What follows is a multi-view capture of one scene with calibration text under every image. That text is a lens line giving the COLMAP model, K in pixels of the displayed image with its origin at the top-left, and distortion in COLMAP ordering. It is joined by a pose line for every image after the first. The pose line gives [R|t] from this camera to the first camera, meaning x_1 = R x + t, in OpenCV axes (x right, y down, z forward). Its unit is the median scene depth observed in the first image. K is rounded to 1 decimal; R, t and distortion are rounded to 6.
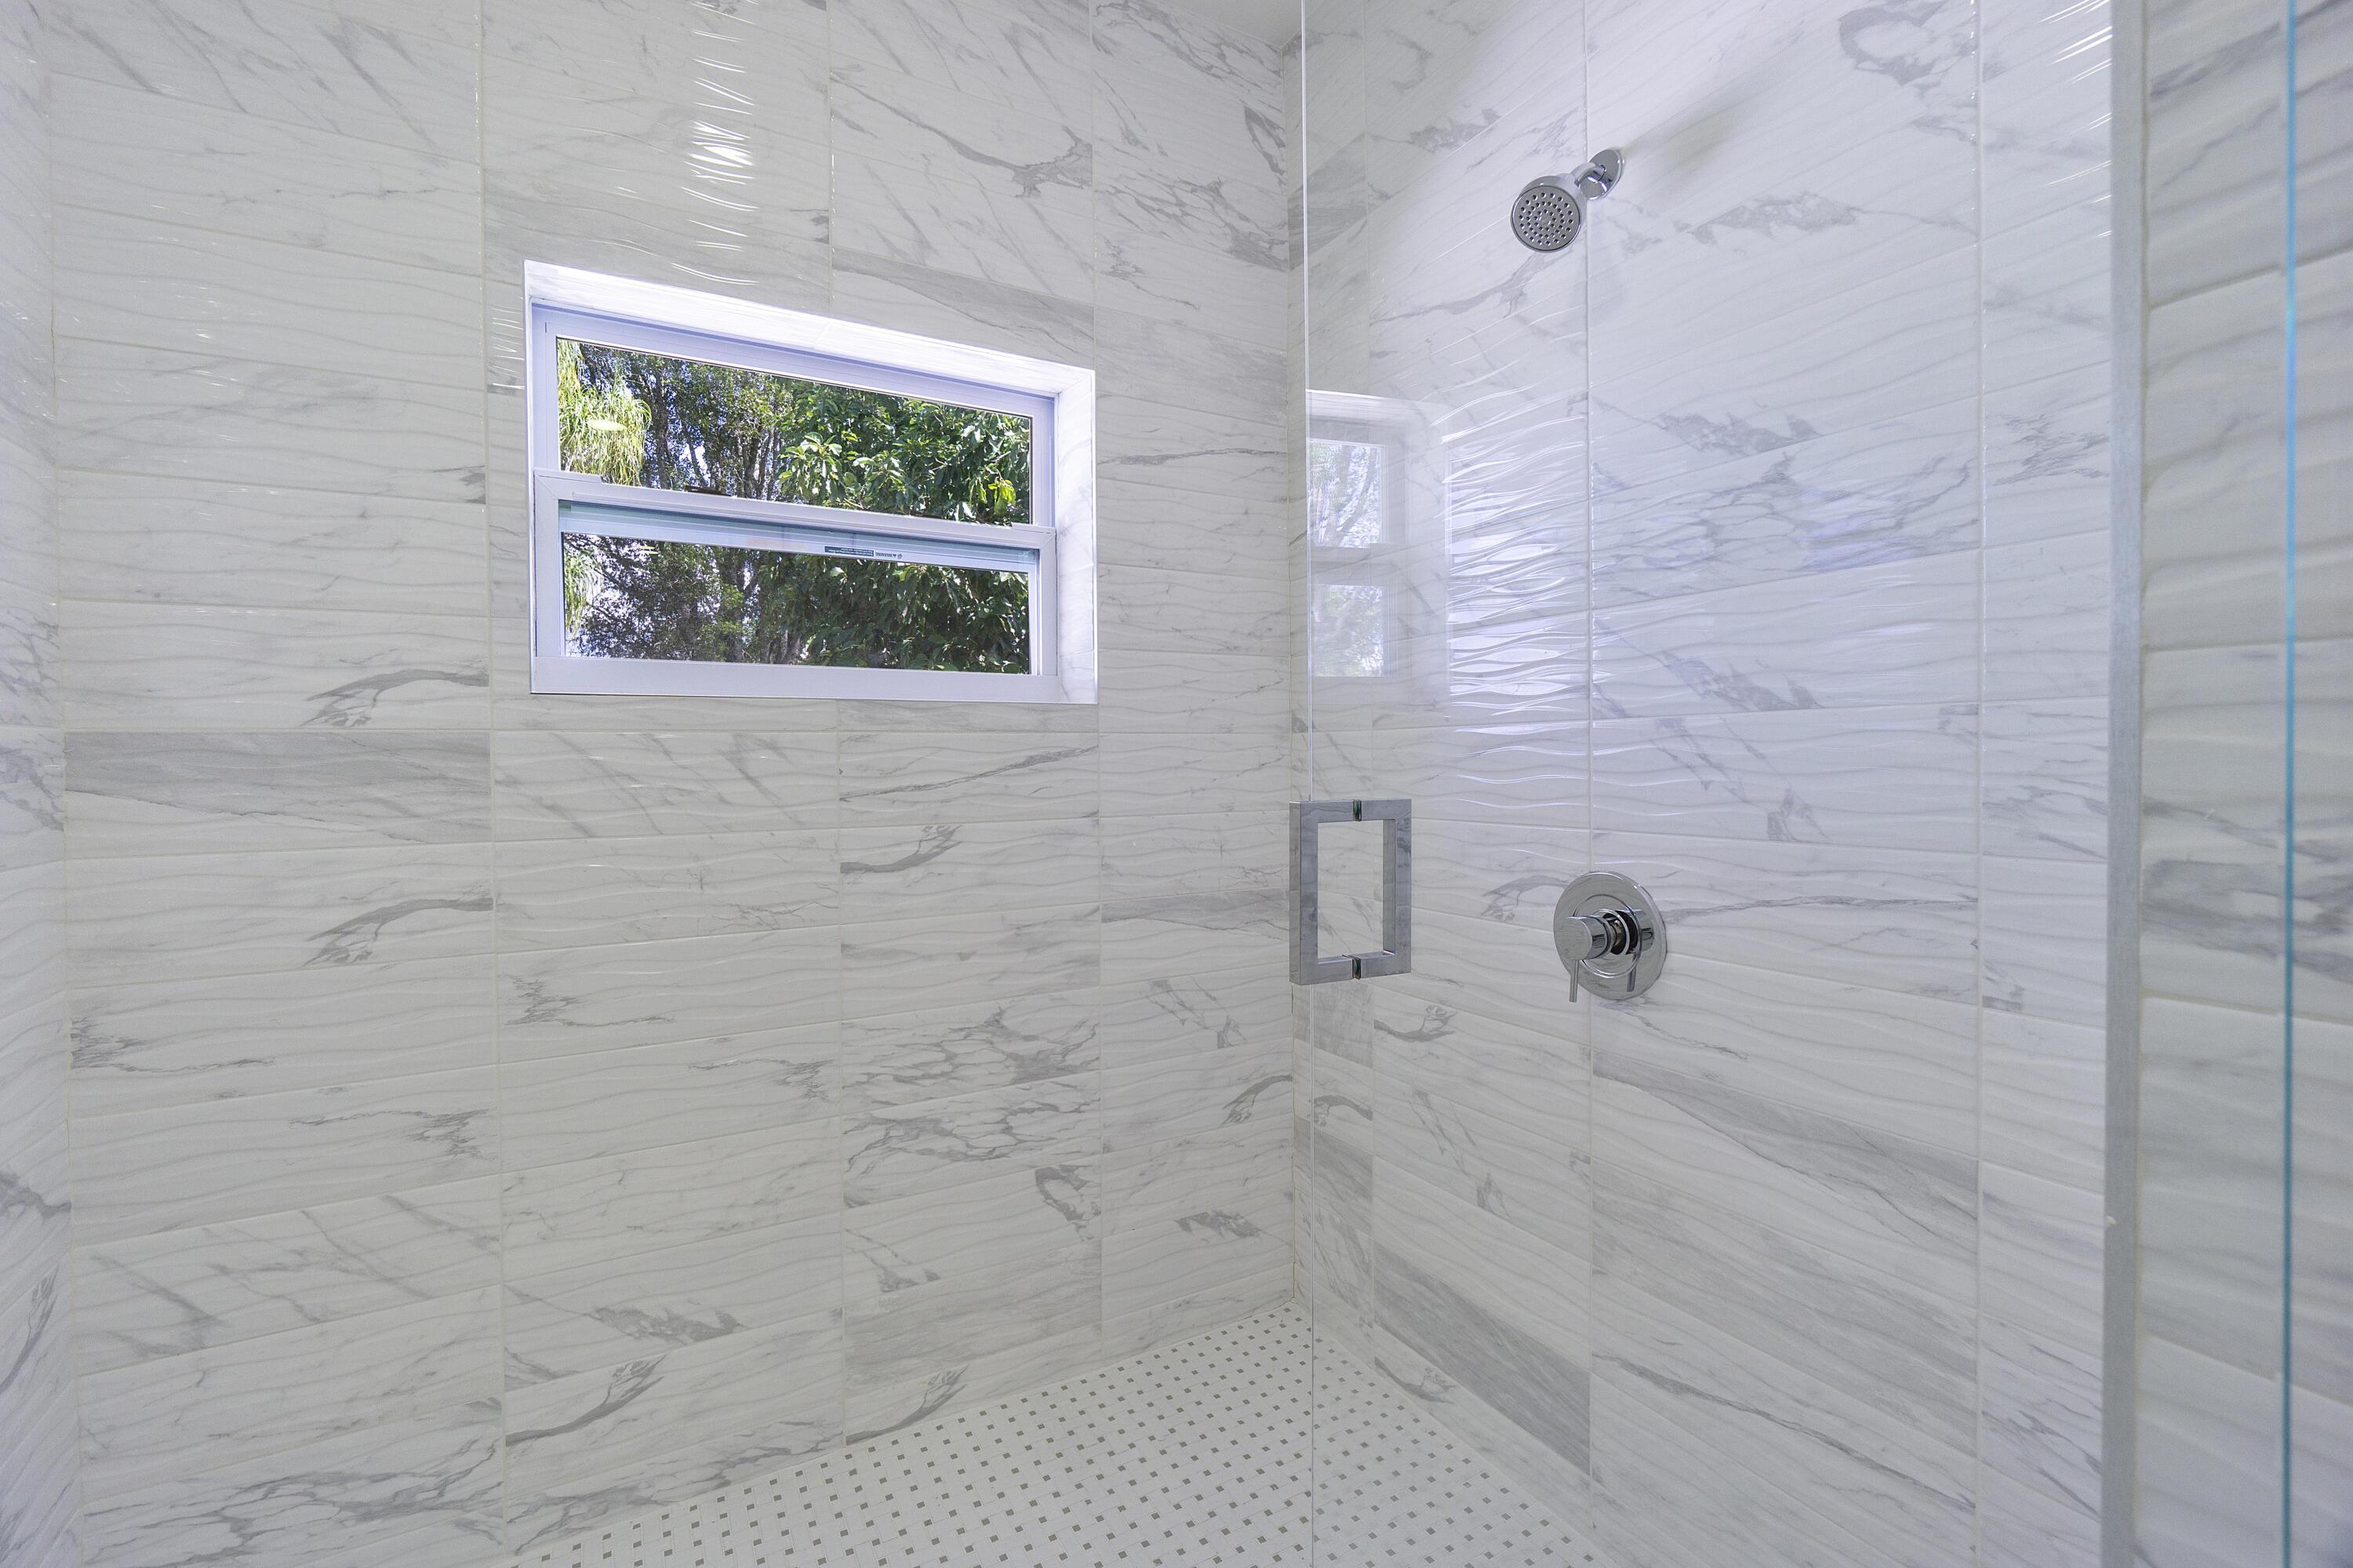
lens RADIAL K [[994.4, 0, 1174.9], [0, 994.4, 774.9], [0, 0, 1]] dist [-0.006401, 0.002168]
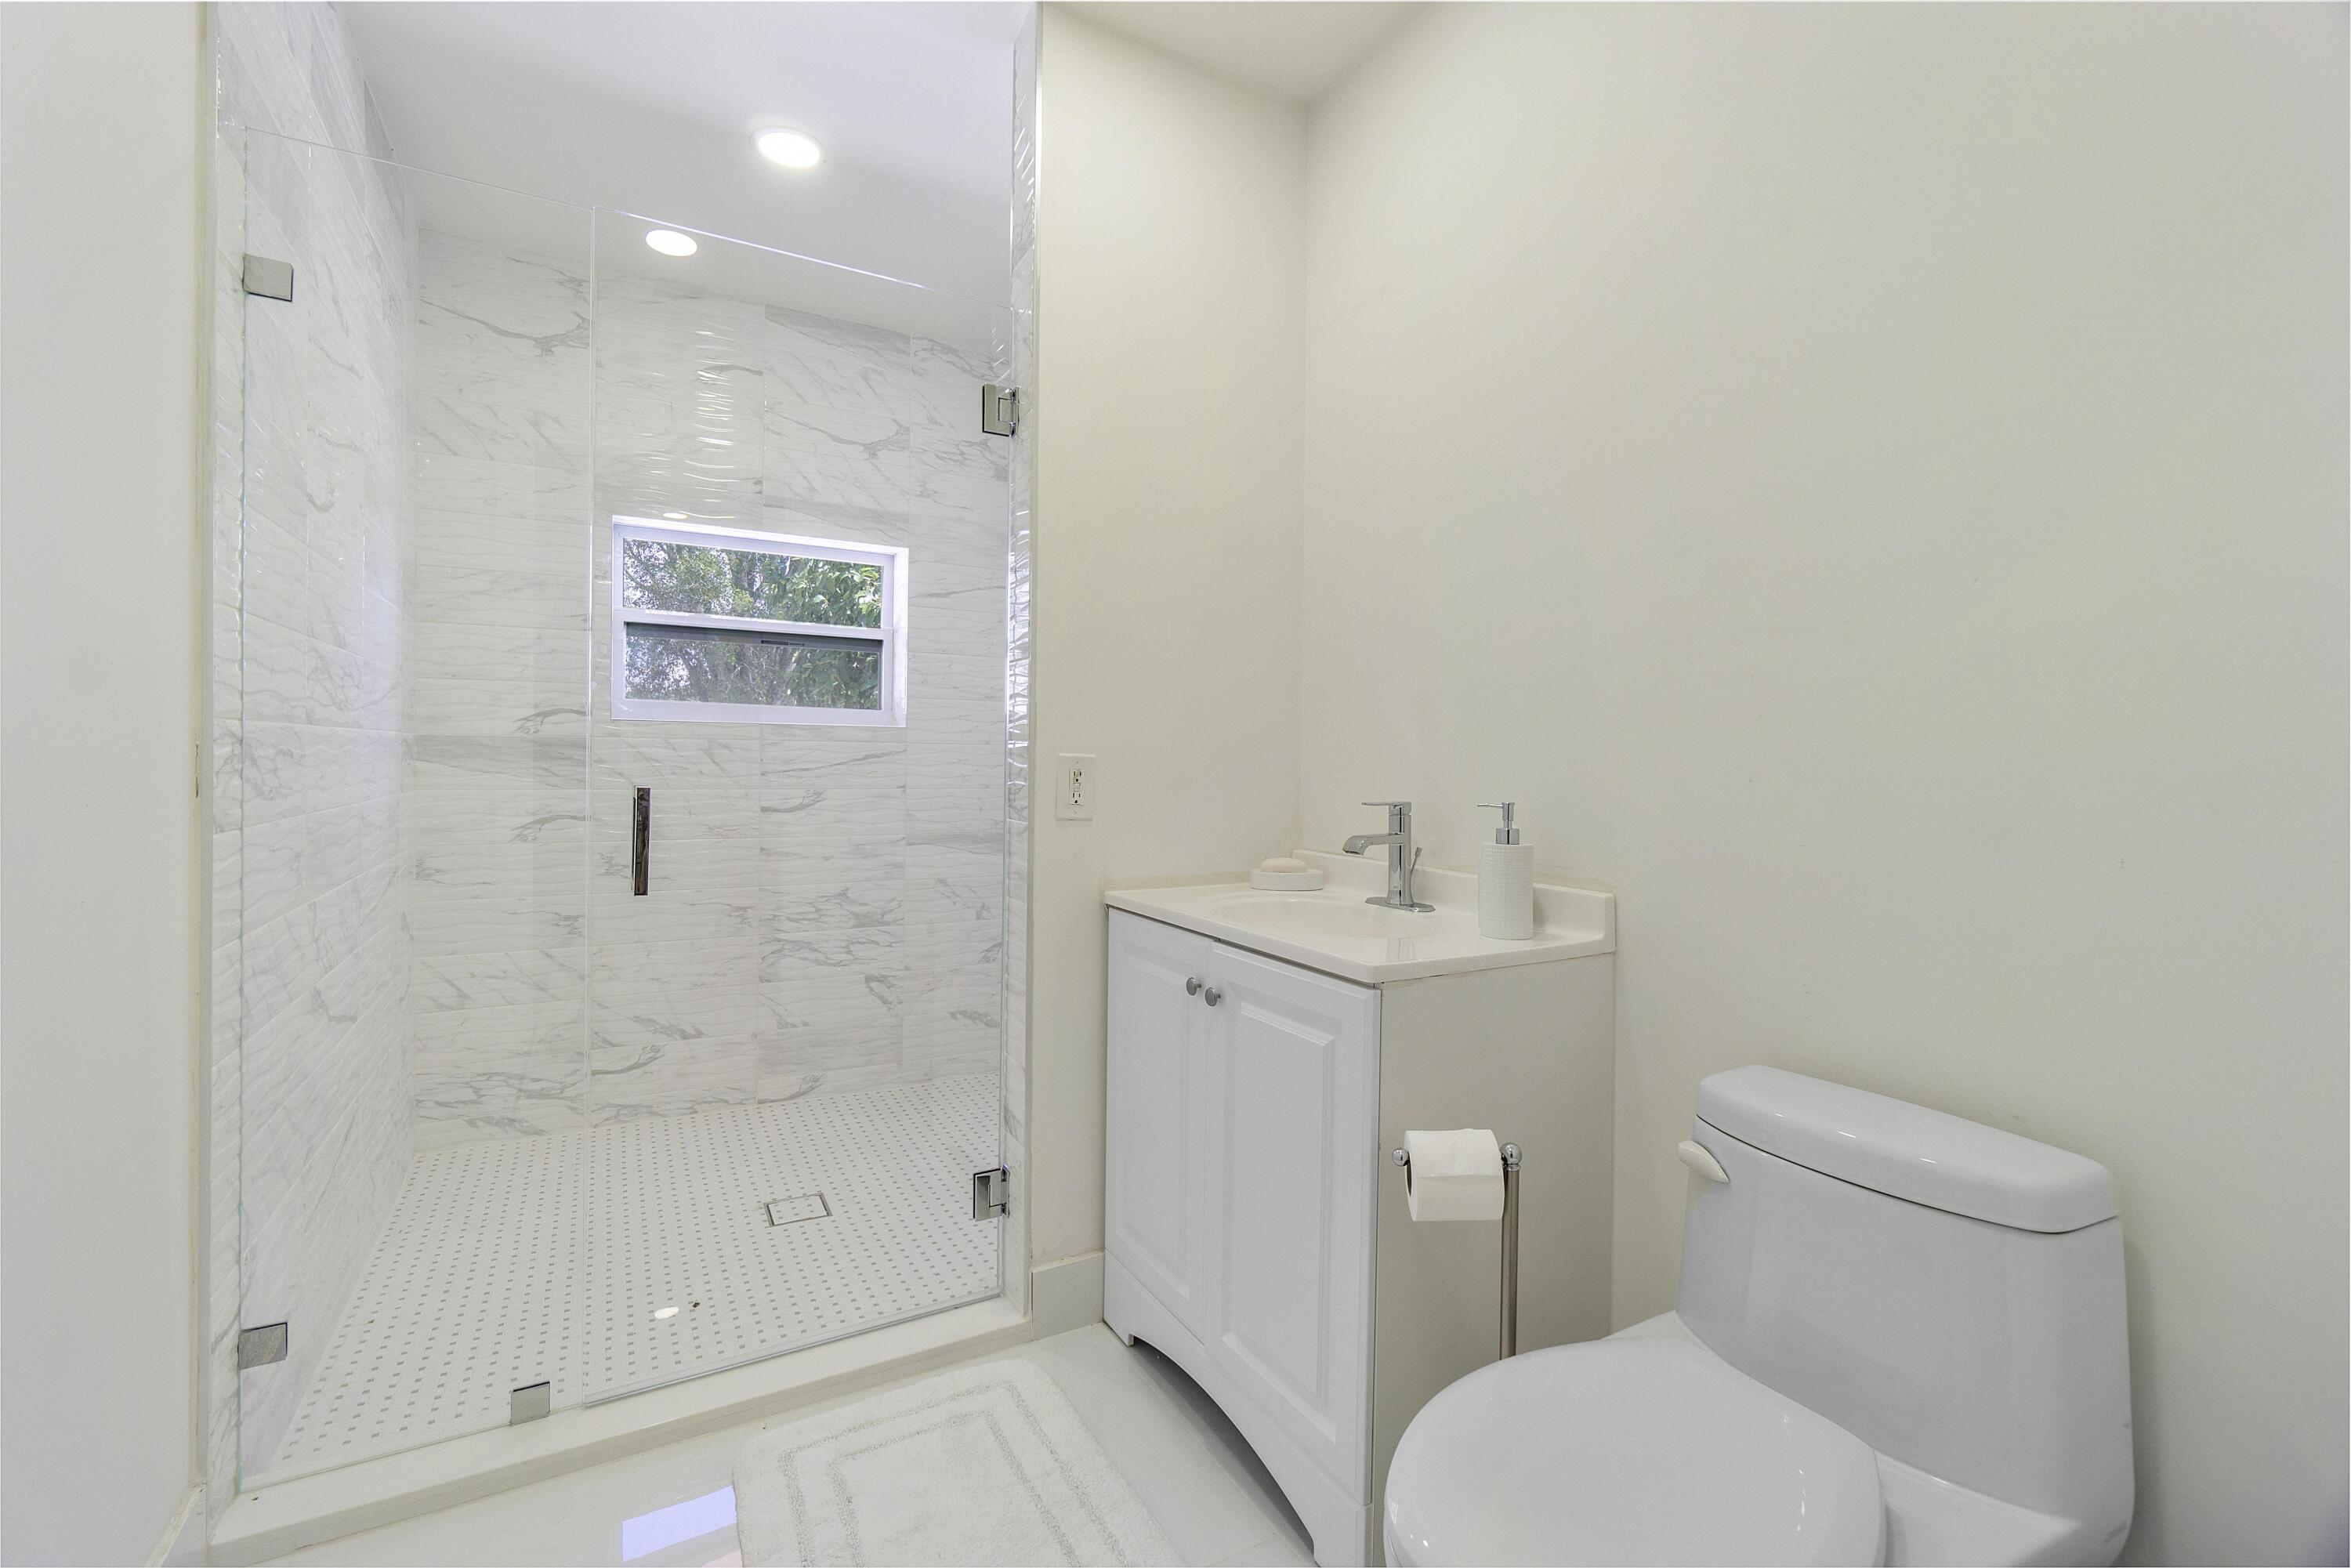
lens RADIAL K [[993.5, 0, 1173.8], [0, 993.5, 777.7], [0, 0, 1]] dist [-0.006401, 0.002168]
pose [[0.999623, 0.024893, -0.011622, 0.480356], [-0.024846, 0.999683, 0.004133, 0.002315], [0.011721, -0.003842, 0.999924, -0.915649]]
